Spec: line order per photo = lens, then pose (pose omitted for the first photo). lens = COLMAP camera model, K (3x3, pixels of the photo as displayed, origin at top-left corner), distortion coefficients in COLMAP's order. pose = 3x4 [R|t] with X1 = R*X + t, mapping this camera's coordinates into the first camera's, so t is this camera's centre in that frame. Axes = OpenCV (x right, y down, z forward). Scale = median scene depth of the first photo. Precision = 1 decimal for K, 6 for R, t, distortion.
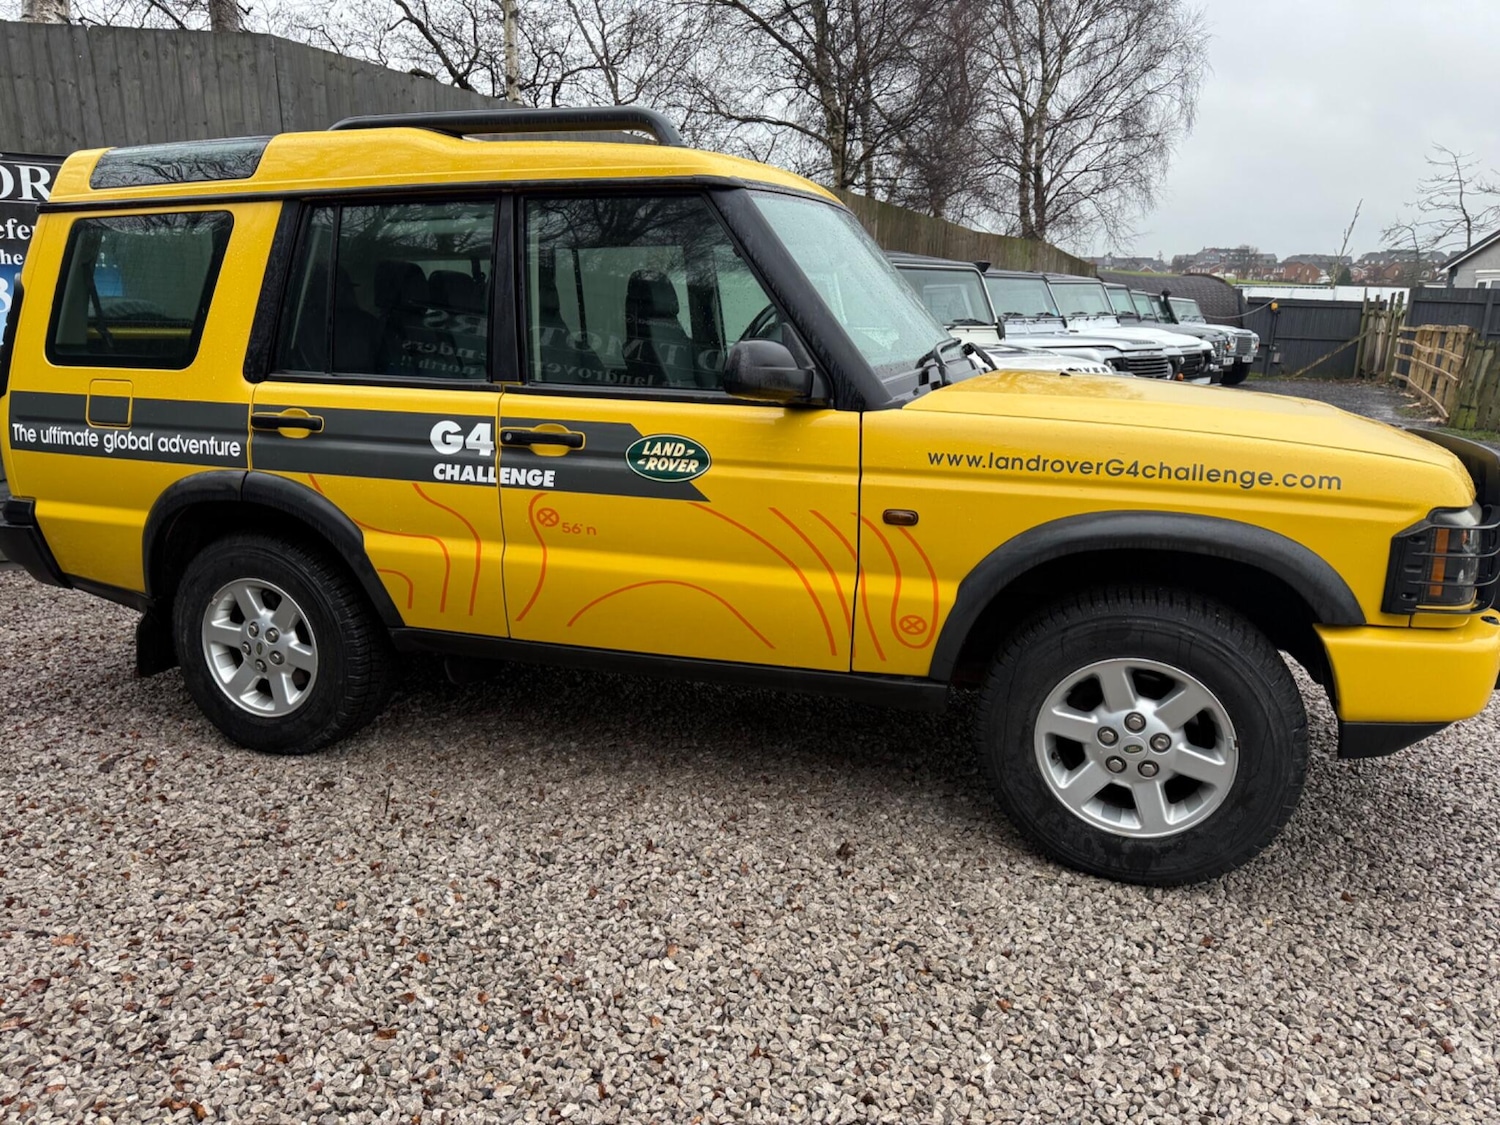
lens RADIAL K [[1064.4, 0, 750.2], [0, 1064.4, 559.3], [0, 0, 1]] dist [0.117050, -0.109385]
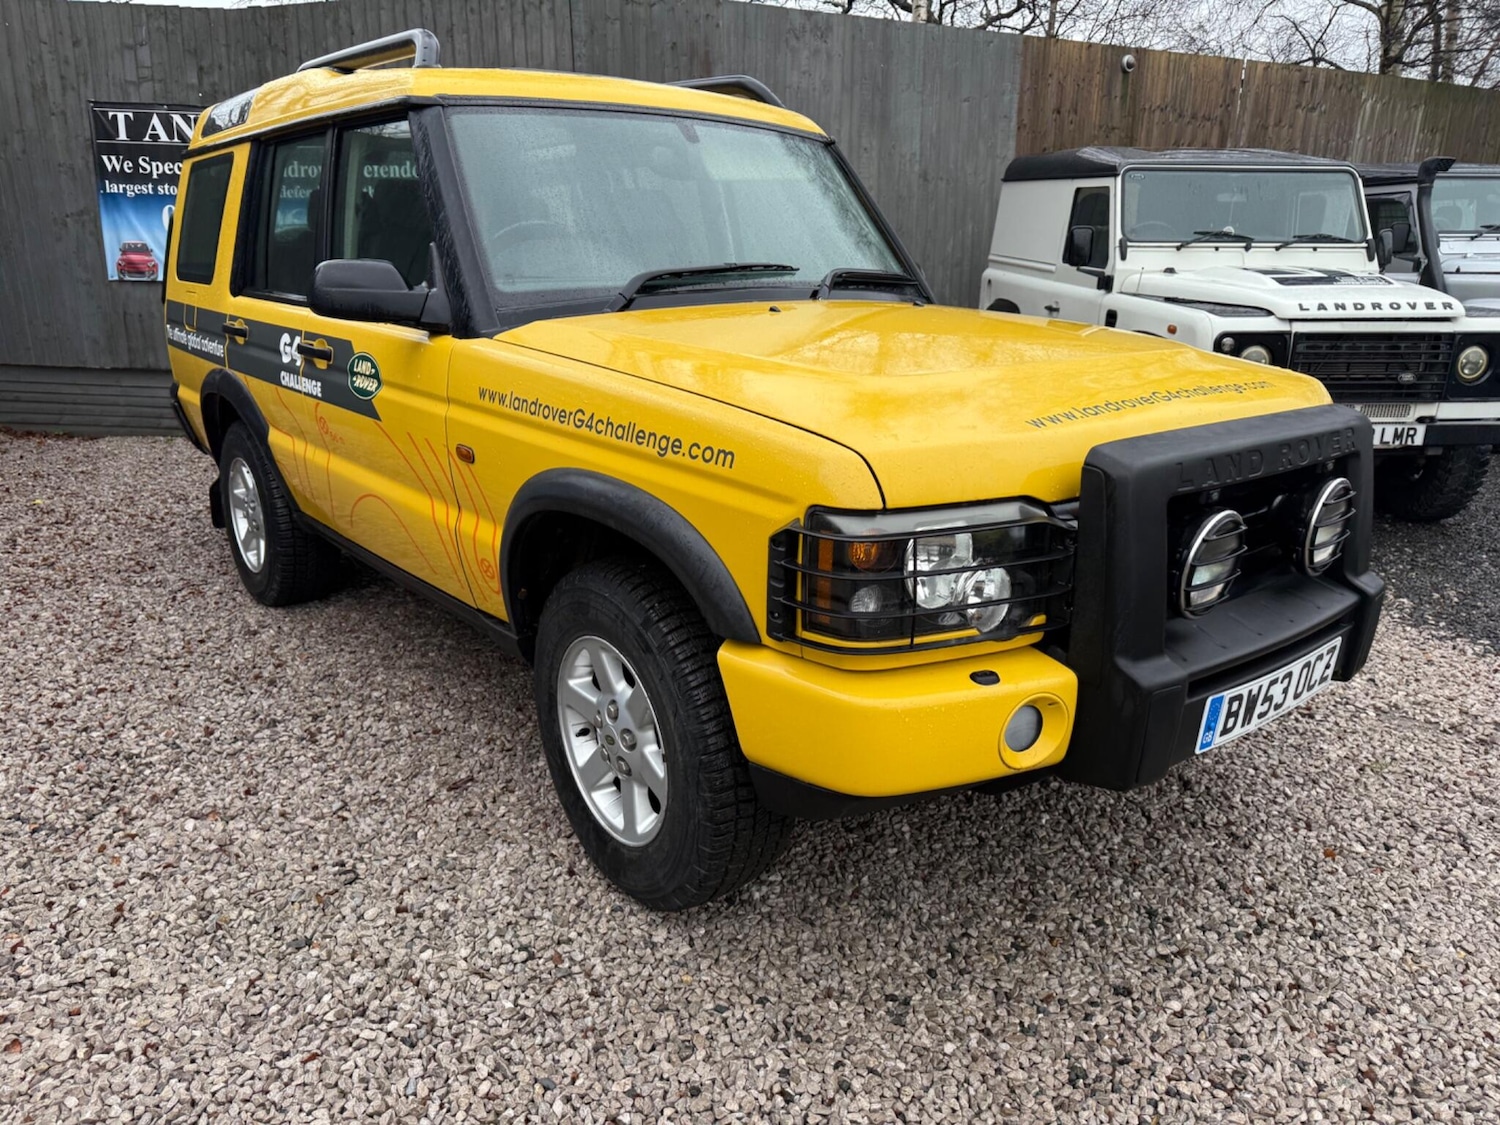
lens RADIAL K [[1078.5, 0, 733.2], [0, 1078.5, 563.5], [0, 0, 1]] dist [0.020307, -0.022152]
pose [[0.857466, 0.146787, -0.493159, 0.771101], [-0.109220, 0.988527, 0.104329, -0.063665], [0.502815, -0.035596, 0.863661, 0.263358]]
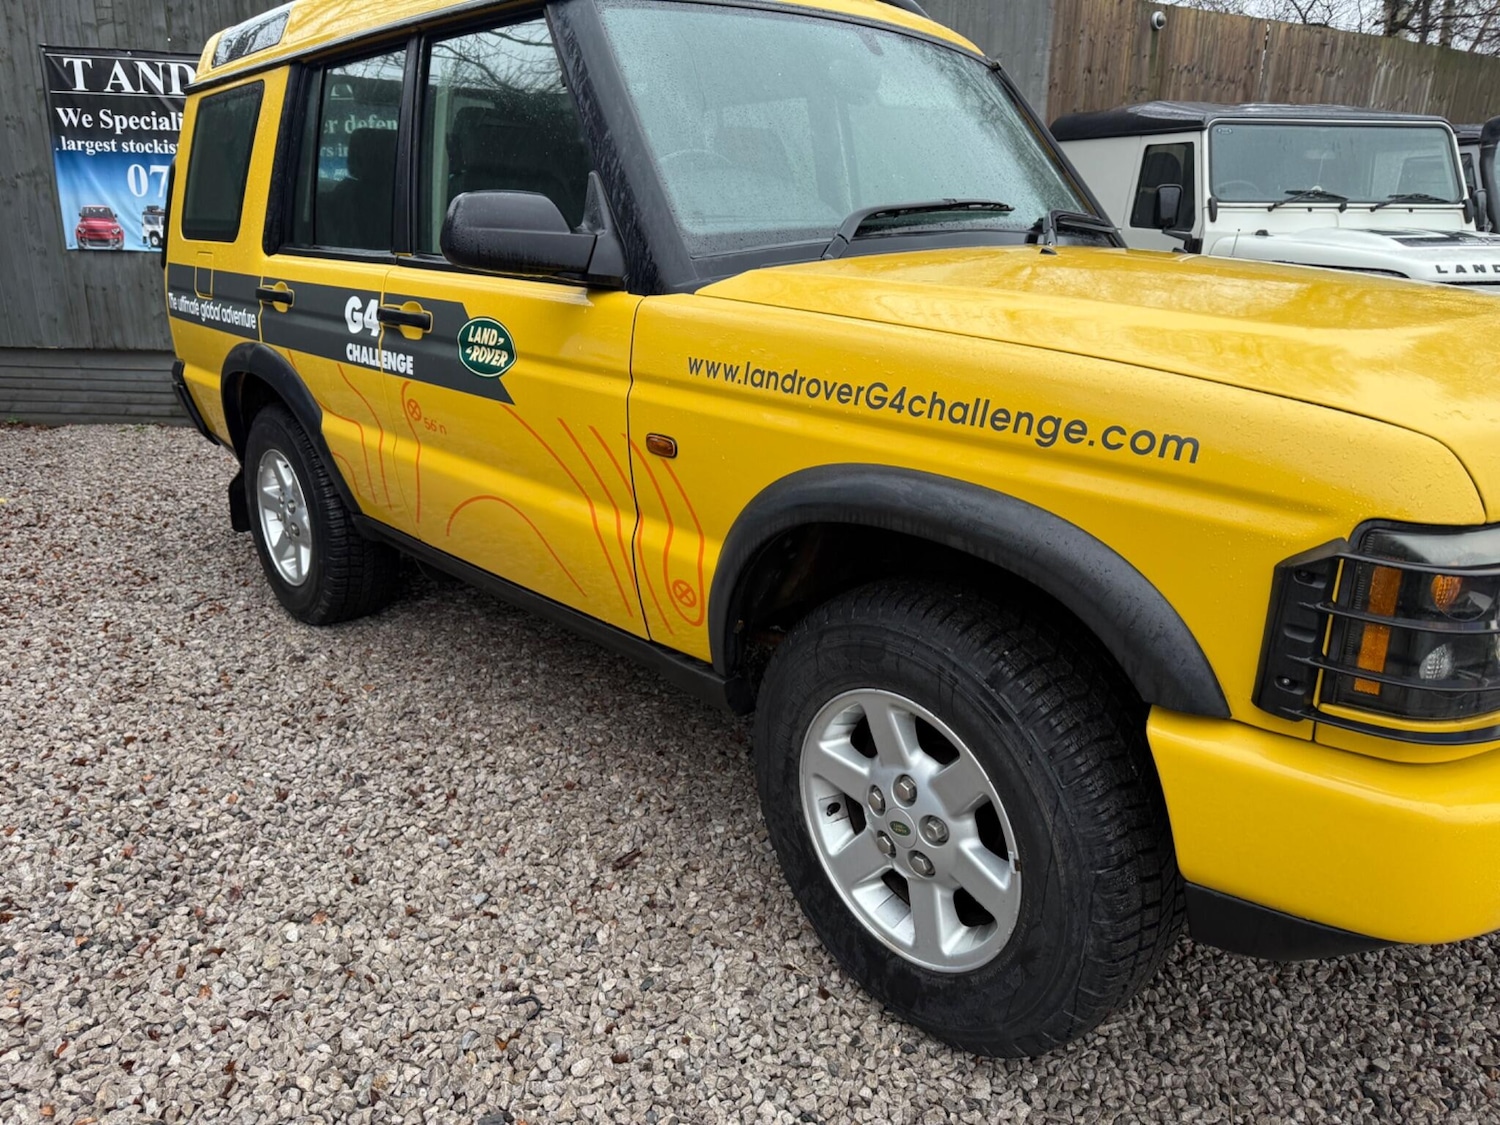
lens RADIAL K [[1076.3, 0, 740.7], [0, 1076.3, 562.3], [0, 0, 1]] dist [0.020448, -0.023633]
pose [[0.886024, 0.139541, -0.442142, 0.482447], [-0.098066, 0.988462, 0.115442, -0.046122], [0.453149, -0.058926, 0.889485, 0.339863]]
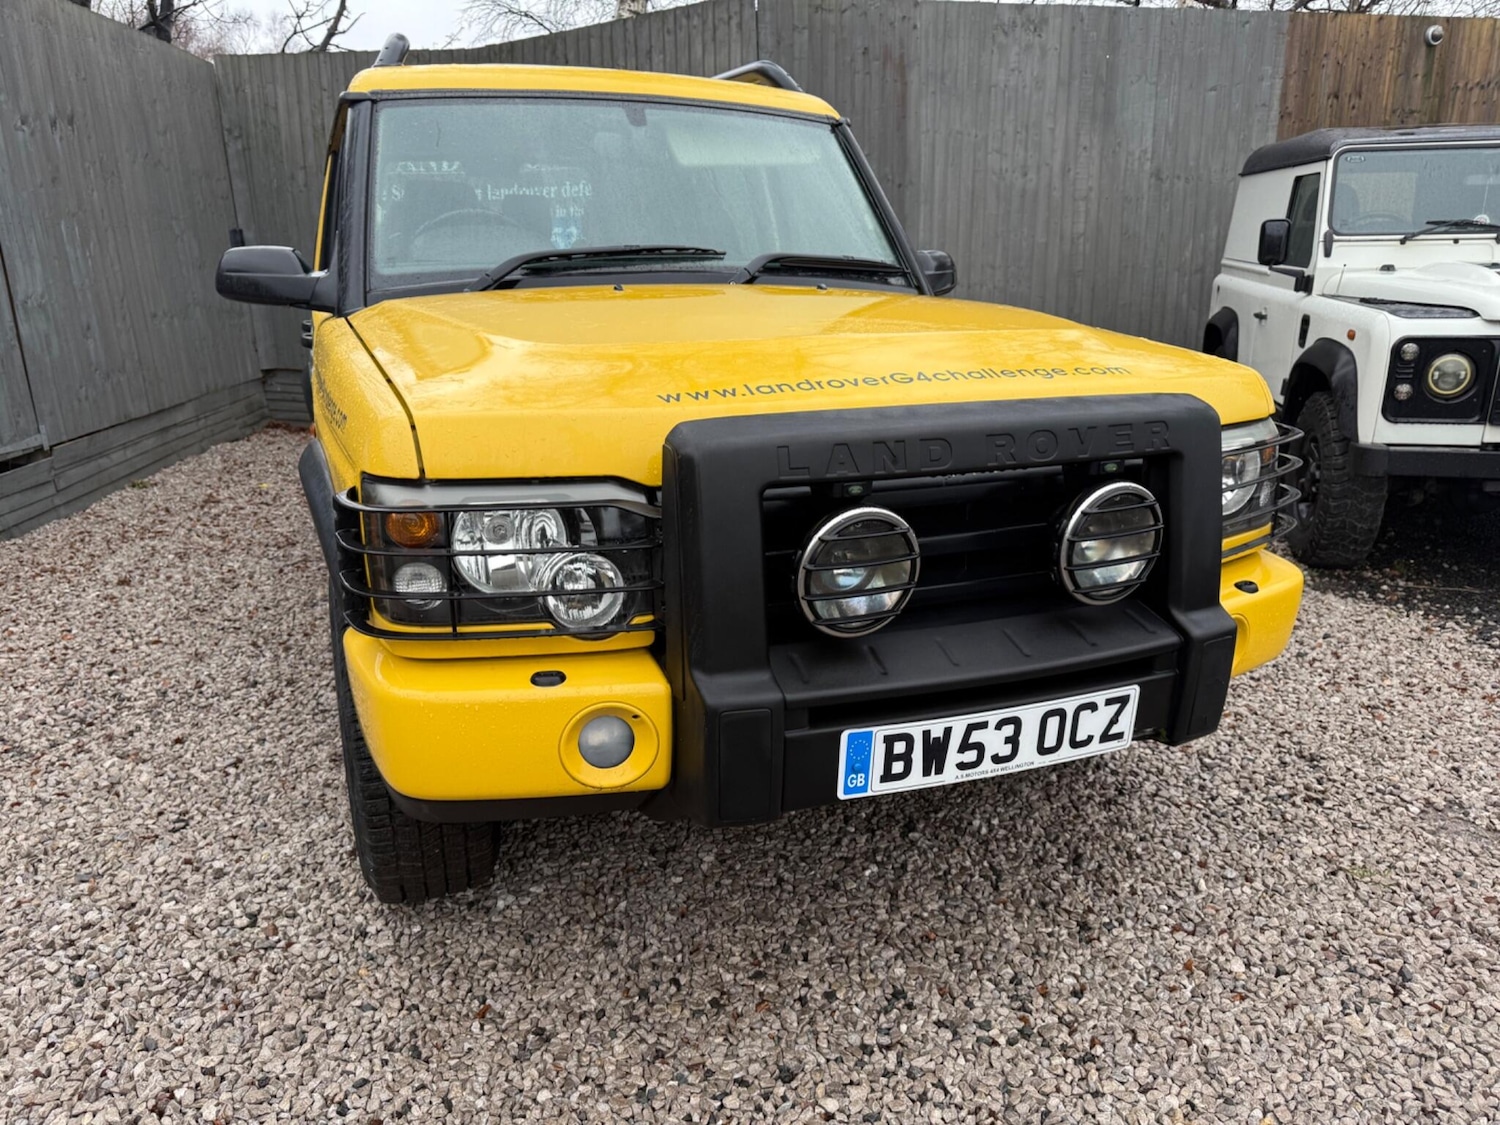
lens RADIAL K [[1078.5, 0, 733.2], [0, 1078.5, 563.5], [0, 0, 1]] dist [0.020307, -0.022152]
pose [[0.662466, 0.185829, -0.725677, 1.046984], [-0.143960, 0.982267, 0.120115, -0.085891], [0.735129, 0.024897, 0.677470, 0.565858]]
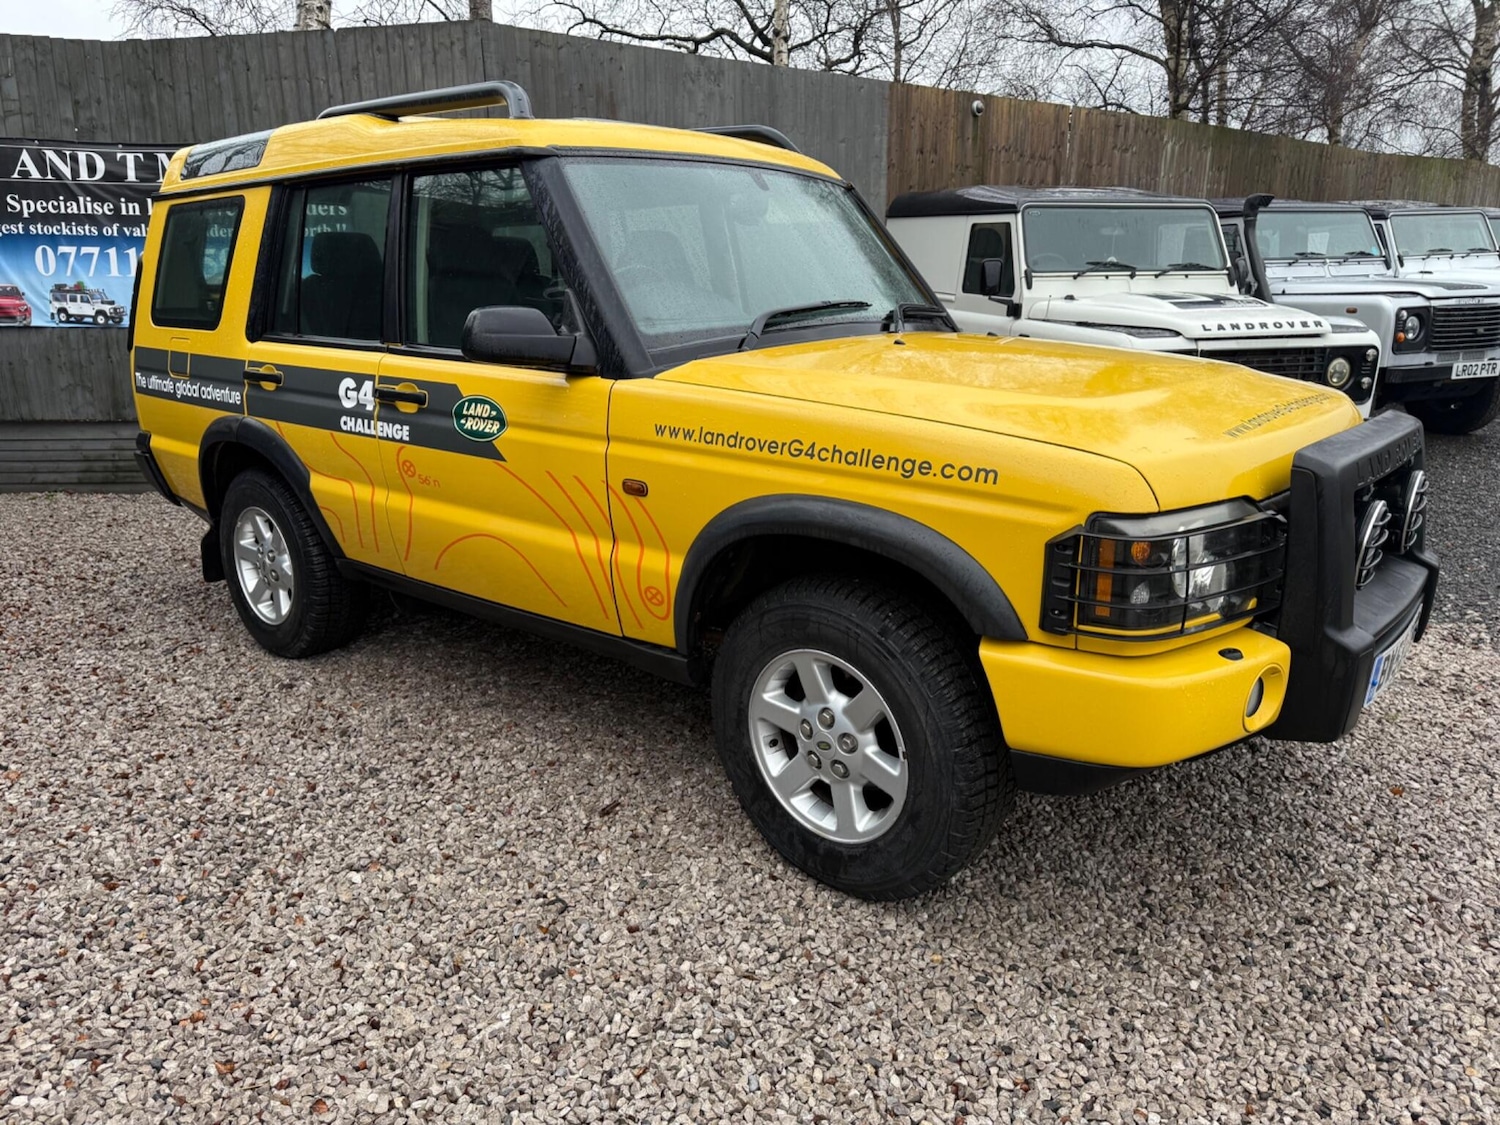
lens RADIAL K [[1074.1, 0, 735.8], [0, 1074.1, 552.4], [0, 0, 1]] dist [0.039433, -0.043775]
pose [[0.937391, 0.076650, -0.339741, 0.530094], [-0.061543, 0.996586, 0.055035, -0.036686], [0.342799, -0.030681, 0.938908, 0.081019]]
